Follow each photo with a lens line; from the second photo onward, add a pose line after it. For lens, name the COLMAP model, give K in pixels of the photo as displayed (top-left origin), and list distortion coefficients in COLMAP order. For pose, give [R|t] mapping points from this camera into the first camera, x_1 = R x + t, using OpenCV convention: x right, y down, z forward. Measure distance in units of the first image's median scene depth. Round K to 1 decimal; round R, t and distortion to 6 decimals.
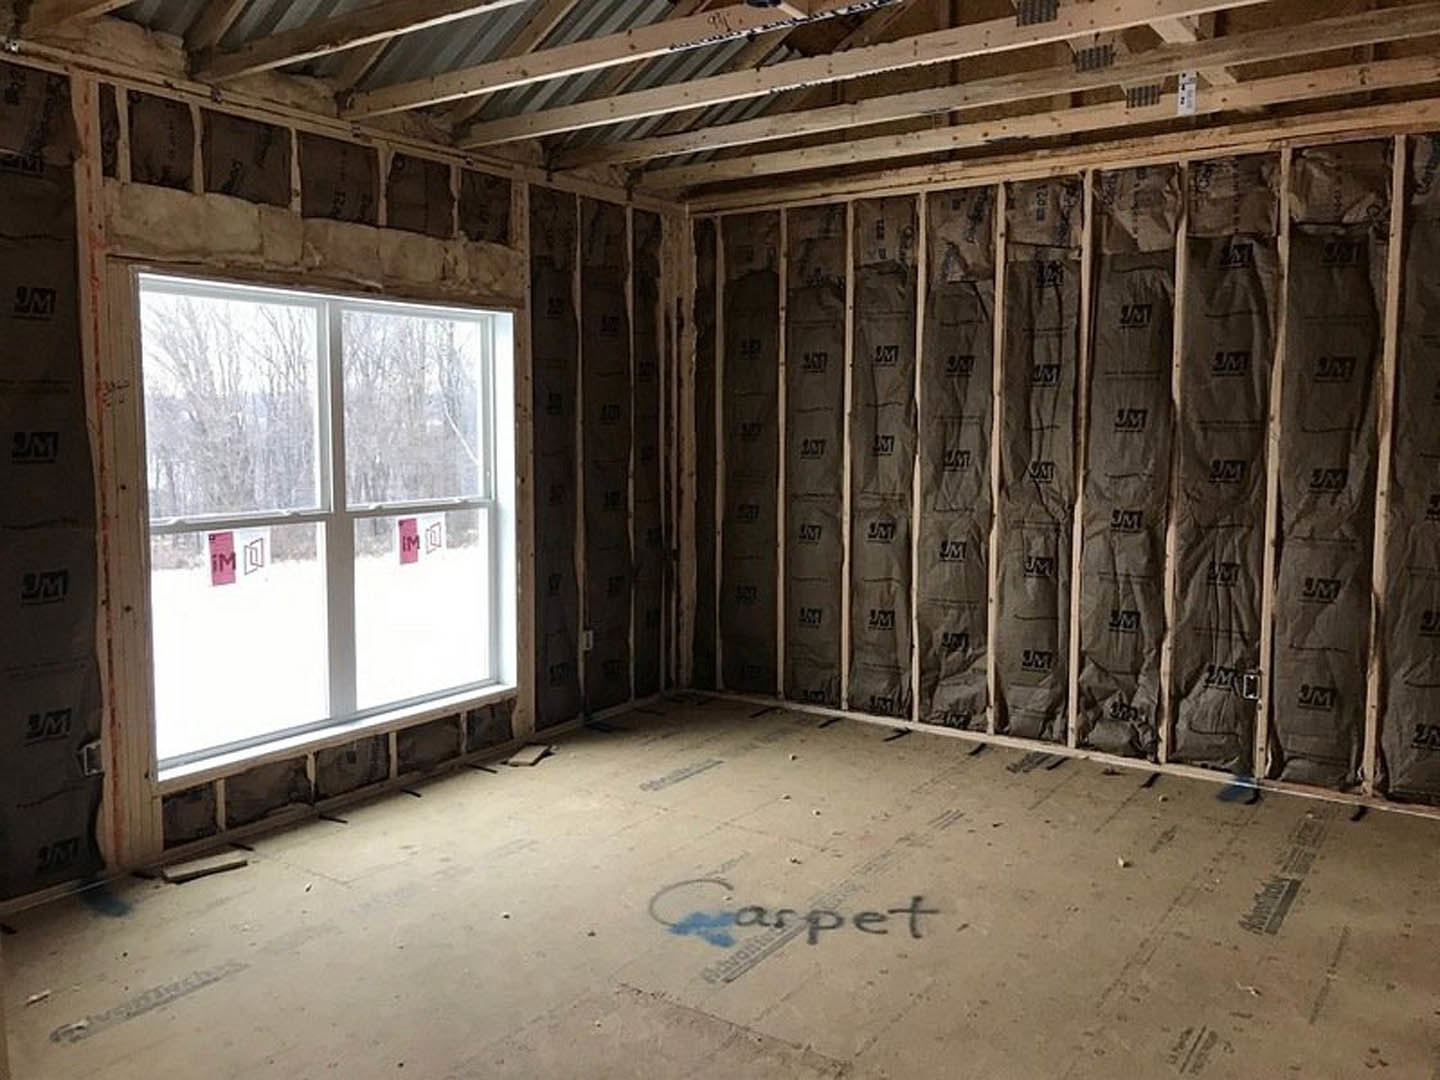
lens RADIAL K [[1181.3, 0, 719.2], [0, 1181.3, 531.4], [0, 0, 1]] dist [0.033060, -0.017842]
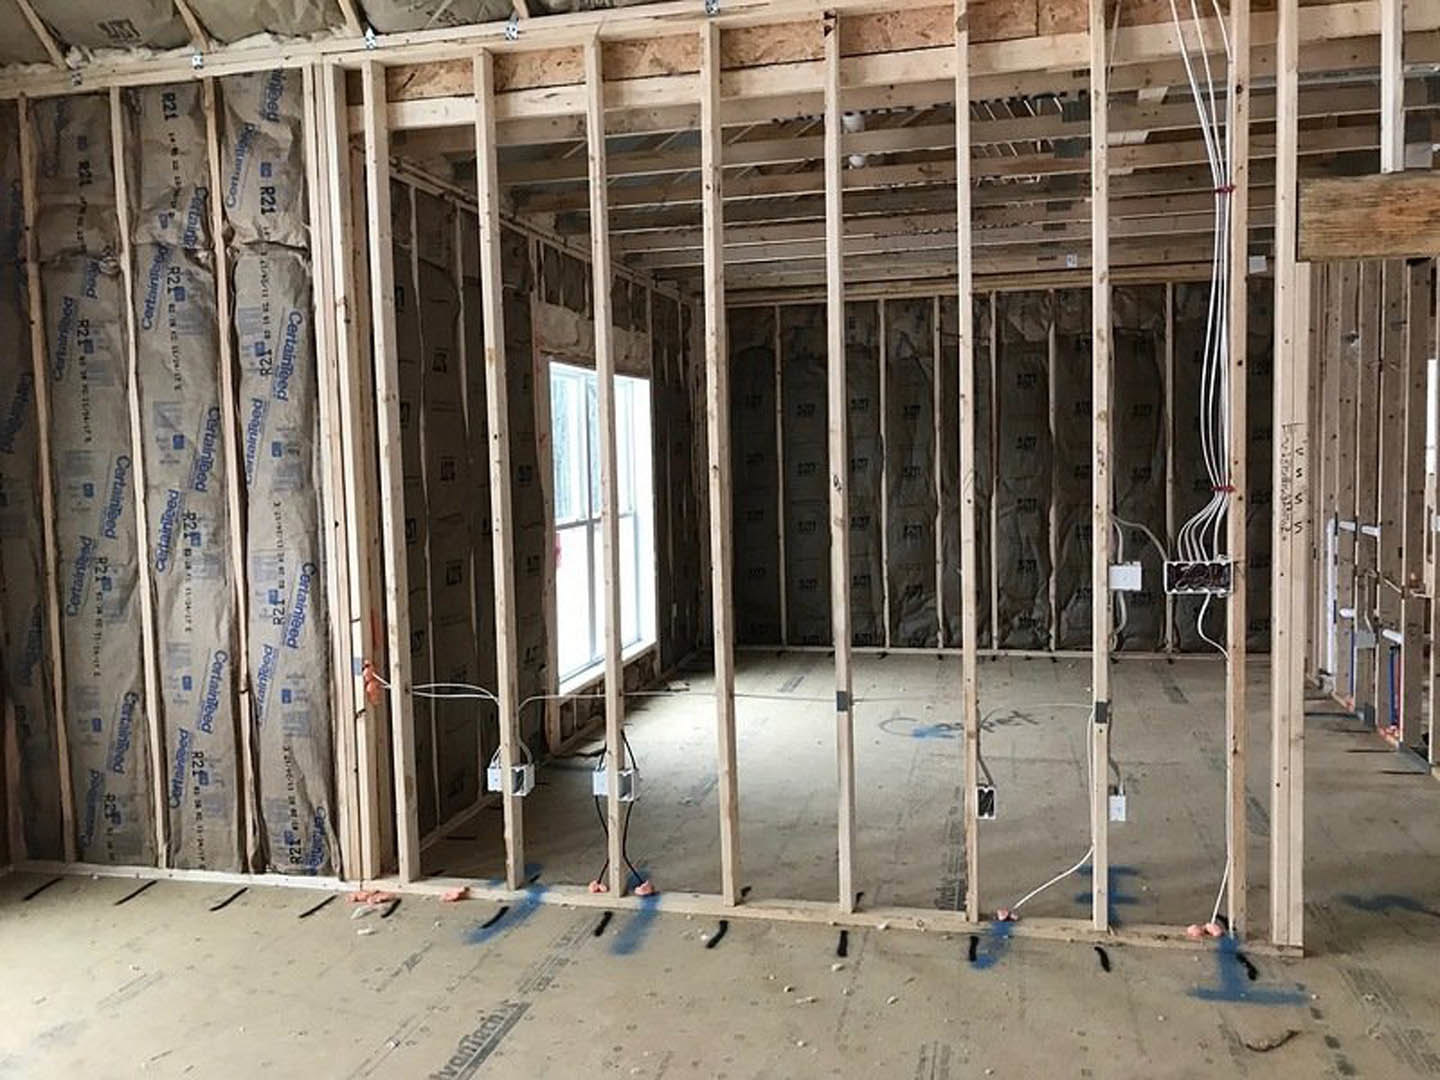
lens RADIAL K [[1181.3, 0, 707.8], [0, 1181.3, 550.1], [0, 0, 1]] dist [0.033060, -0.017842]
pose [[0.936399, -0.053361, 0.346856, -0.631797], [0.059974, 0.998165, -0.008351, 0.040313], [-0.345774, 0.028622, 0.937881, -0.376787]]
